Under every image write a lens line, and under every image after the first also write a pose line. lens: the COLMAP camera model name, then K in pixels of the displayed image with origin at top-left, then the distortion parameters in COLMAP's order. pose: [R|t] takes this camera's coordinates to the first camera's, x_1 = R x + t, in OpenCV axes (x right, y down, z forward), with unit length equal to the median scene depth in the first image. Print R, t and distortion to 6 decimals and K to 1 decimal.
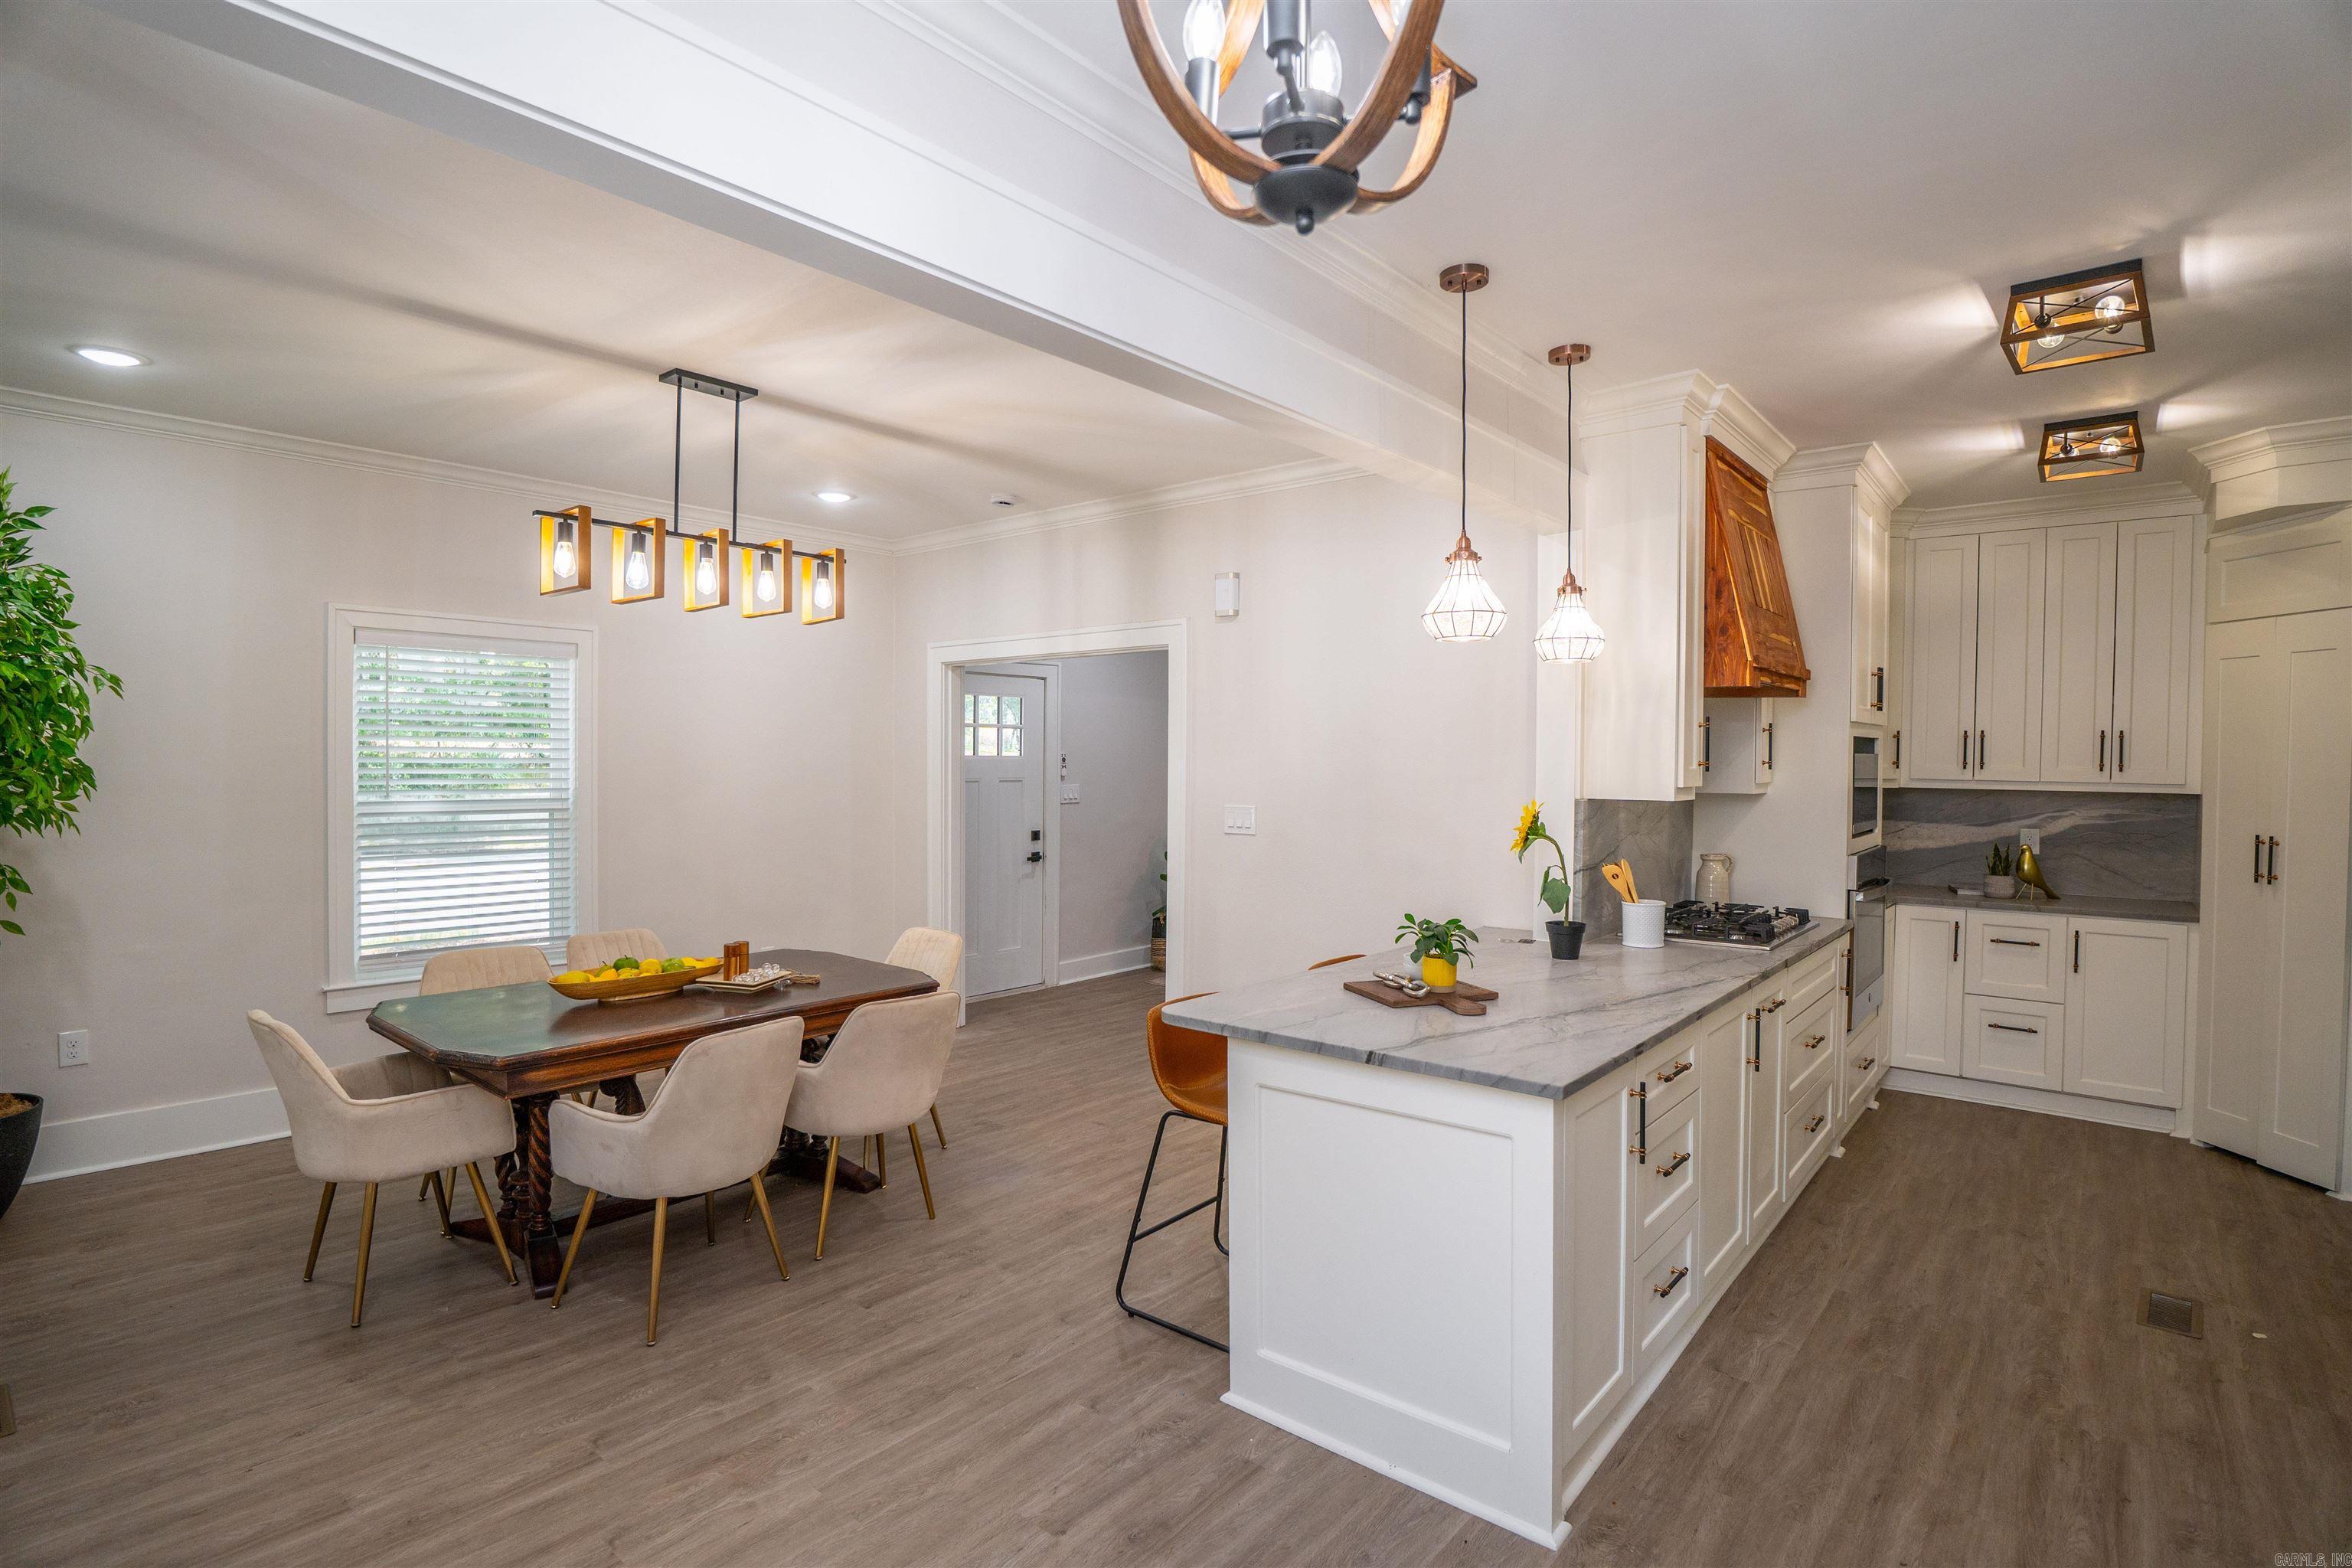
lens RADIAL K [[1131.0, 0, 1175.1], [0, 1131.0, 773.9], [0, 0, 1]] dist [-0.035322, -0.000002]
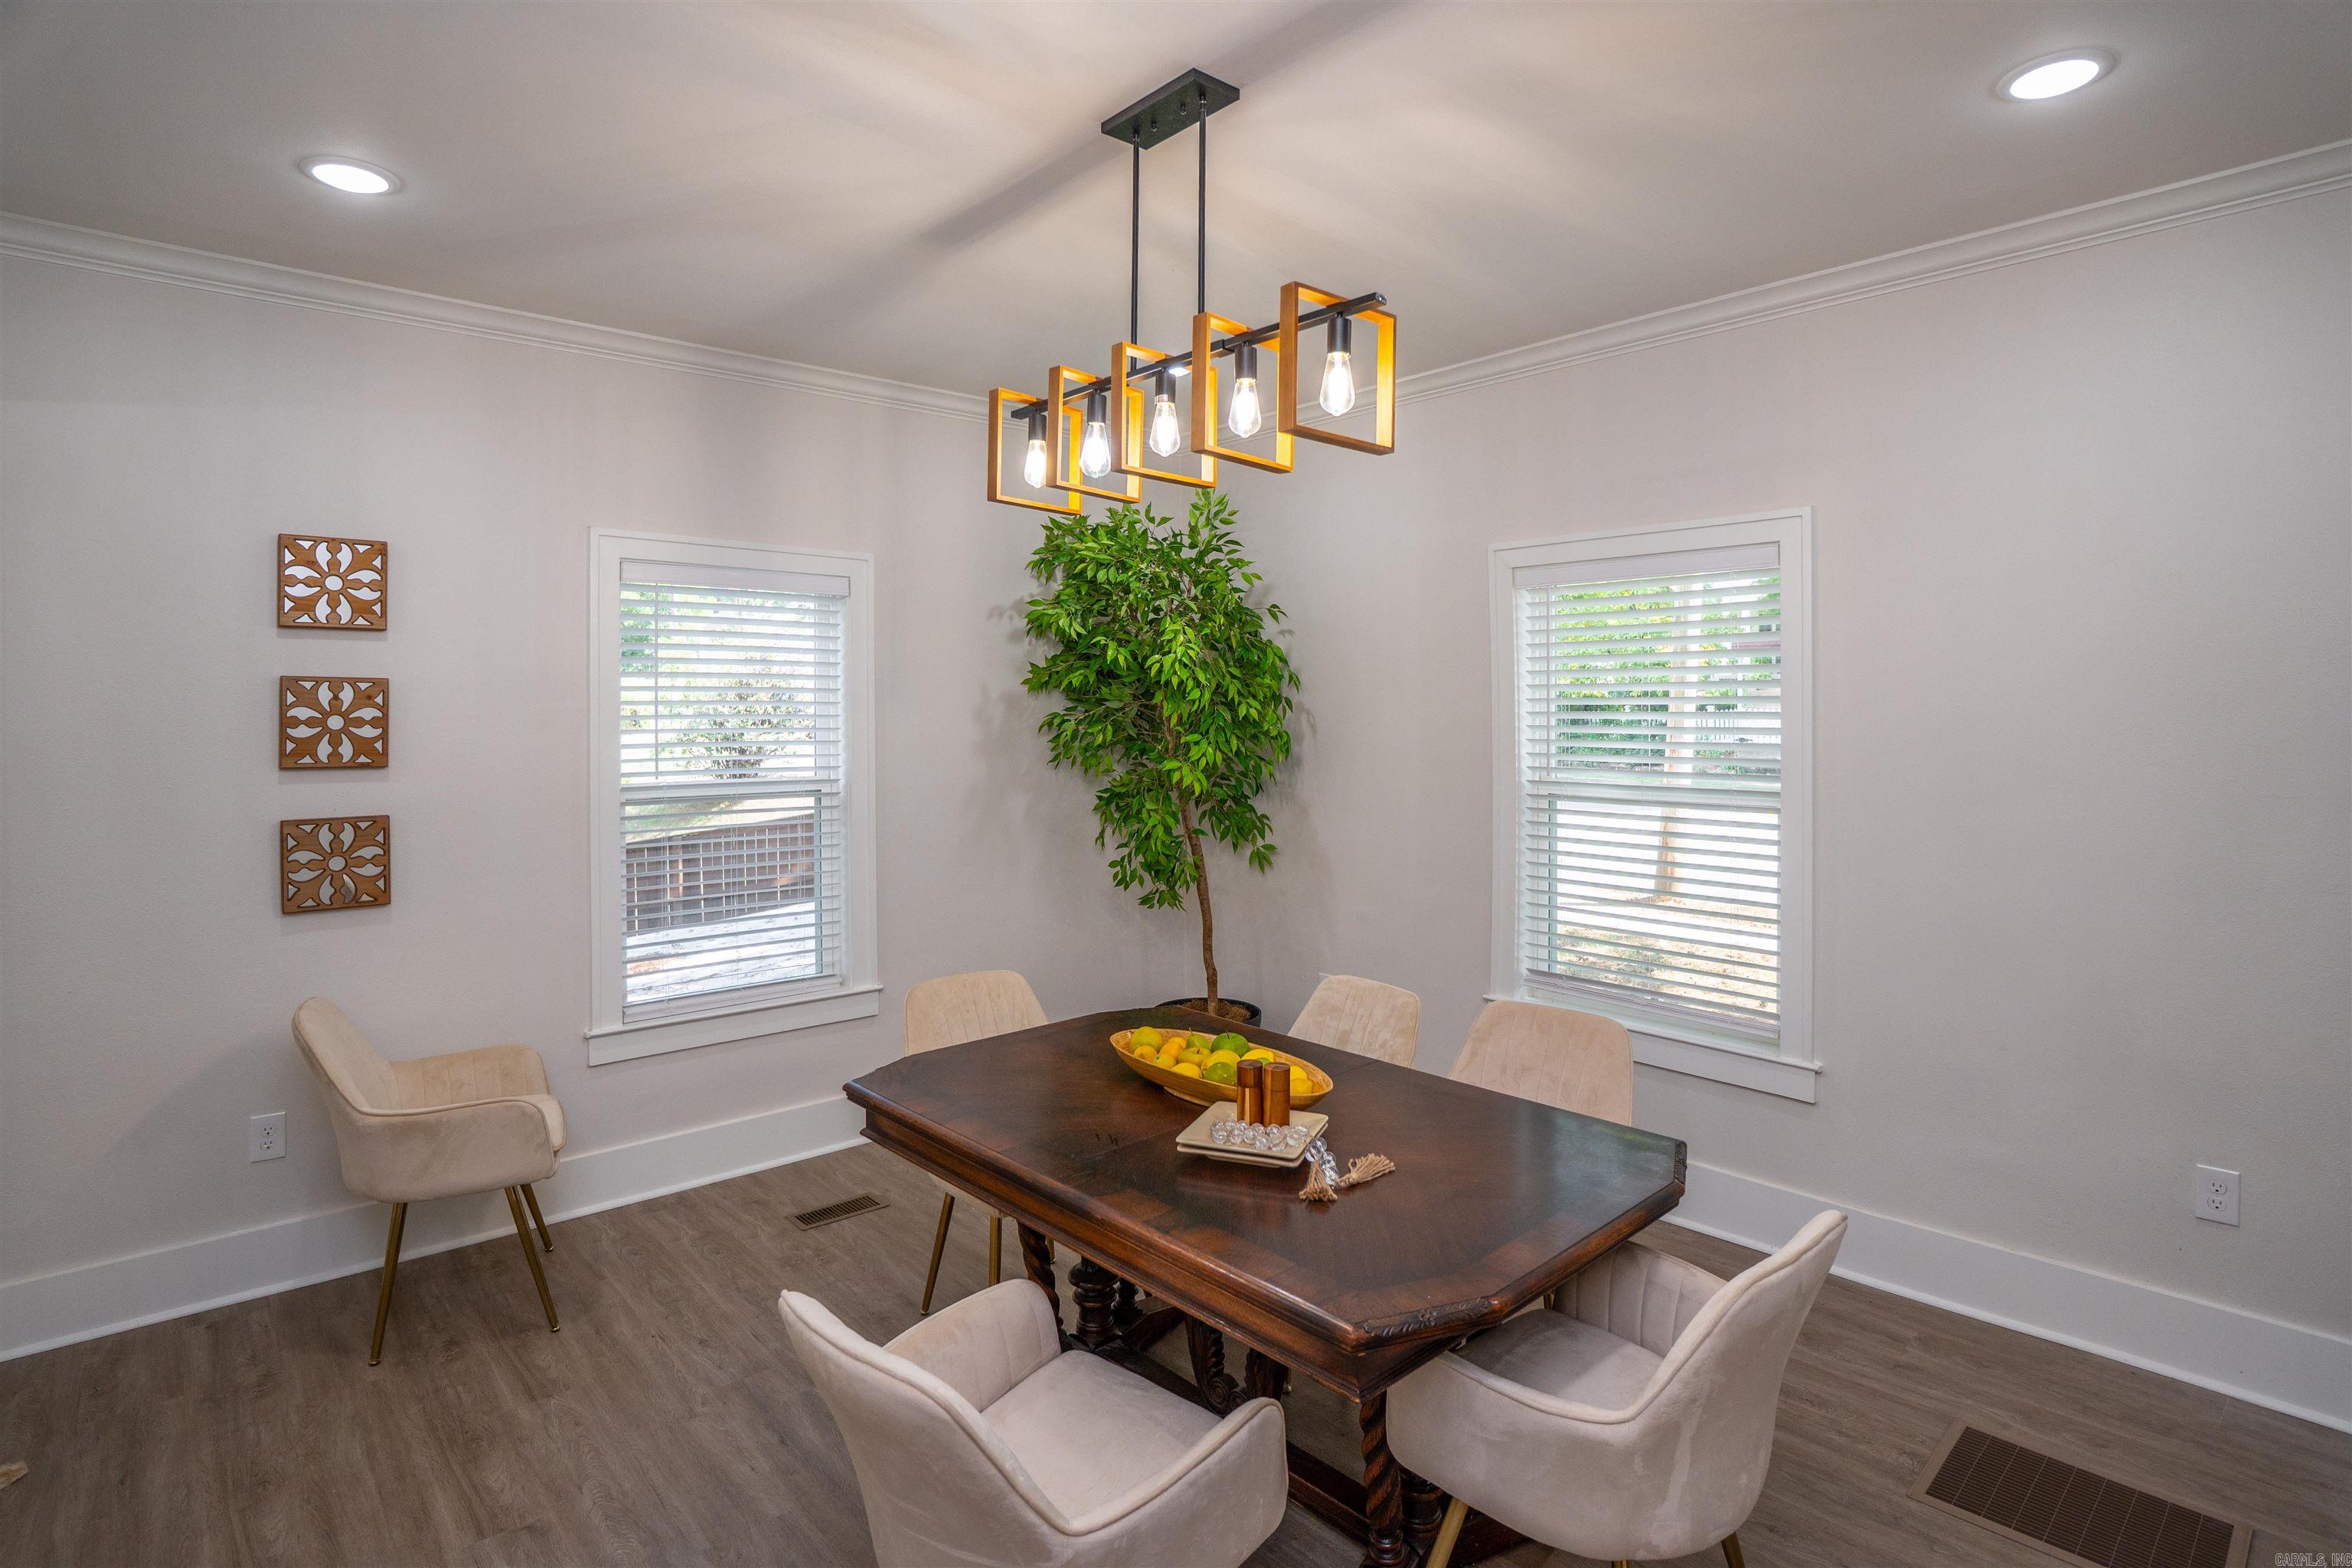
lens RADIAL K [[1185.0, 0, 1172.9], [0, 1185.0, 715.5], [0, 0, 1]] dist [-0.035160, 0.001729]
pose [[-0.127307, -0.005302, -0.991849, 0.355082], [-0.015532, 0.999874, -0.003352, -0.035403], [0.991742, 0.014979, -0.127373, 1.872984]]
